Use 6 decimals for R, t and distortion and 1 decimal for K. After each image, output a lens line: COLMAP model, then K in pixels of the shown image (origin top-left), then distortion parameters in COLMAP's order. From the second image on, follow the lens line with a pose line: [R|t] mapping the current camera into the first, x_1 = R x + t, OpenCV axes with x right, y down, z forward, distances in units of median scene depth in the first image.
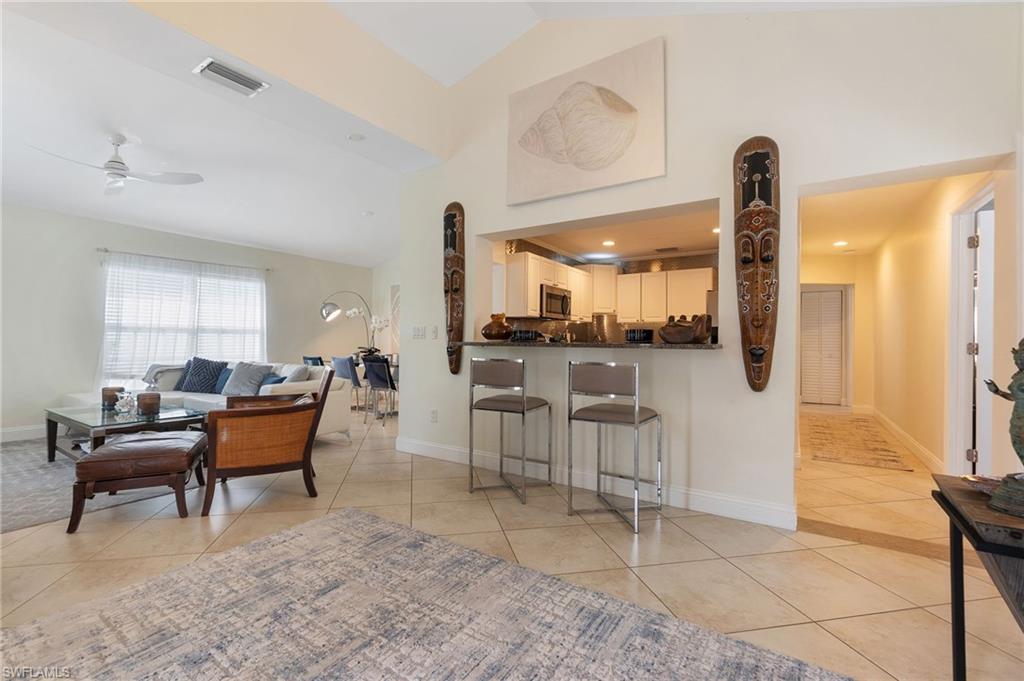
lens RADIAL K [[440.5, 0, 503.6], [0, 440.5, 338.6], [0, 0, 1]] dist [-0.001157, 0.000271]
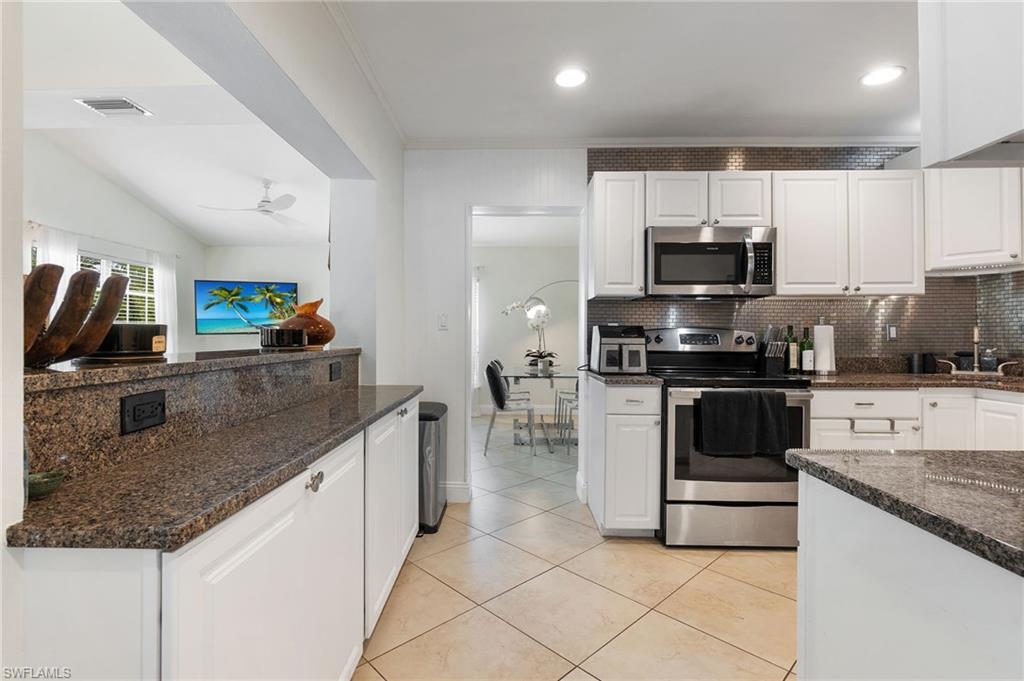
lens RADIAL K [[473.9, 0, 512.0], [0, 473.9, 340.5], [0, 0, 1]] dist [-0.012173, 0.000155]
pose [[0.554819, -0.000914, -0.831971, 0.435448], [0.009995, 0.999935, 0.005567, -0.001410], [0.831911, -0.011405, 0.554792, 0.560254]]
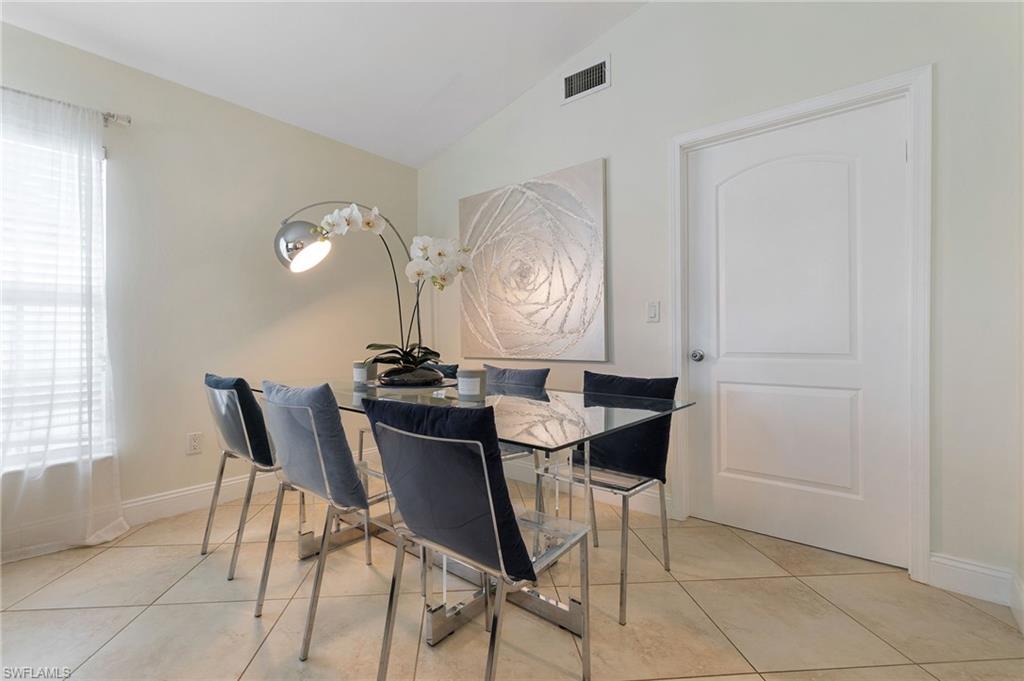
lens RADIAL K [[454.5, 0, 502.8], [0, 454.5, 340.7], [0, 0, 1]] dist [0.000252, -0.000018]
pose [[0.993327, -0.006672, -0.115140, -0.233502], [0.008575, 0.999834, 0.016047, 0.014449], [0.115014, -0.016927, 0.993220, 0.805373]]
